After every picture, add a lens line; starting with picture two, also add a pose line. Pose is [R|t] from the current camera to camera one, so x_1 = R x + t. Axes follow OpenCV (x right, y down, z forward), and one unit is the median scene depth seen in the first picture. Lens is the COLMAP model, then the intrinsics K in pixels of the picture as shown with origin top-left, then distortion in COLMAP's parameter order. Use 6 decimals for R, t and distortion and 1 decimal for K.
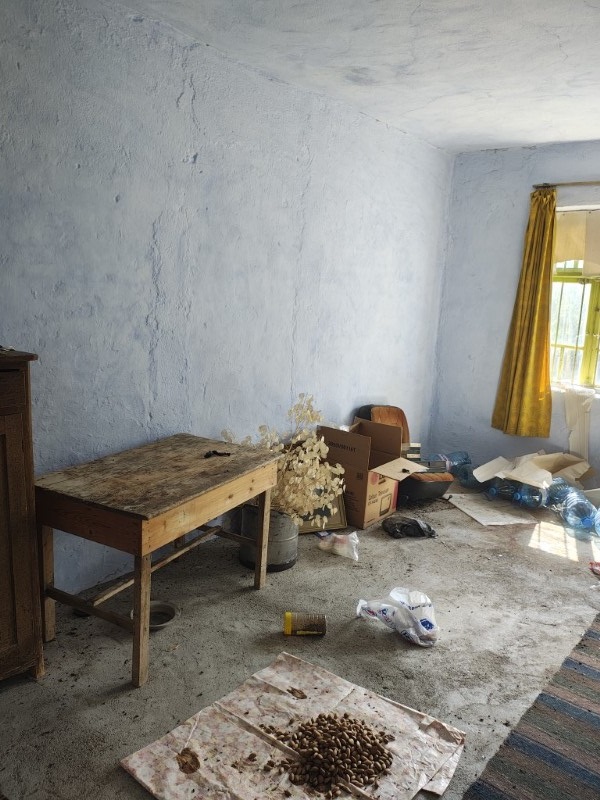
lens RADIAL K [[575.3, 0, 306.0], [0, 575.3, 407.2], [0, 0, 1]] dist [0.050925, -0.105565]
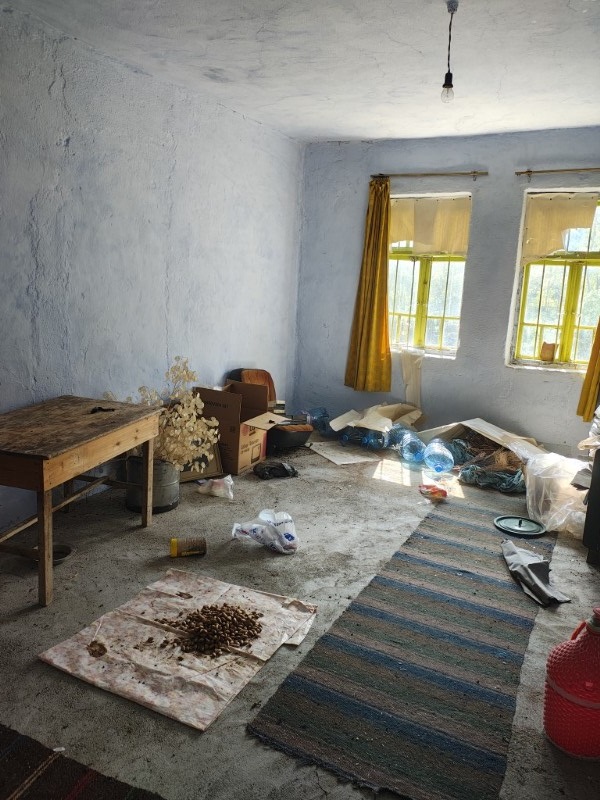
lens RADIAL K [[575.3, 0, 306.0], [0, 575.3, 407.2], [0, 0, 1]] dist [0.050925, -0.105565]
pose [[0.976395, -0.044066, 0.211450, -0.004019], [0.035768, 0.998439, 0.042909, 0.036306], [-0.213010, -0.034333, 0.976447, -0.162190]]
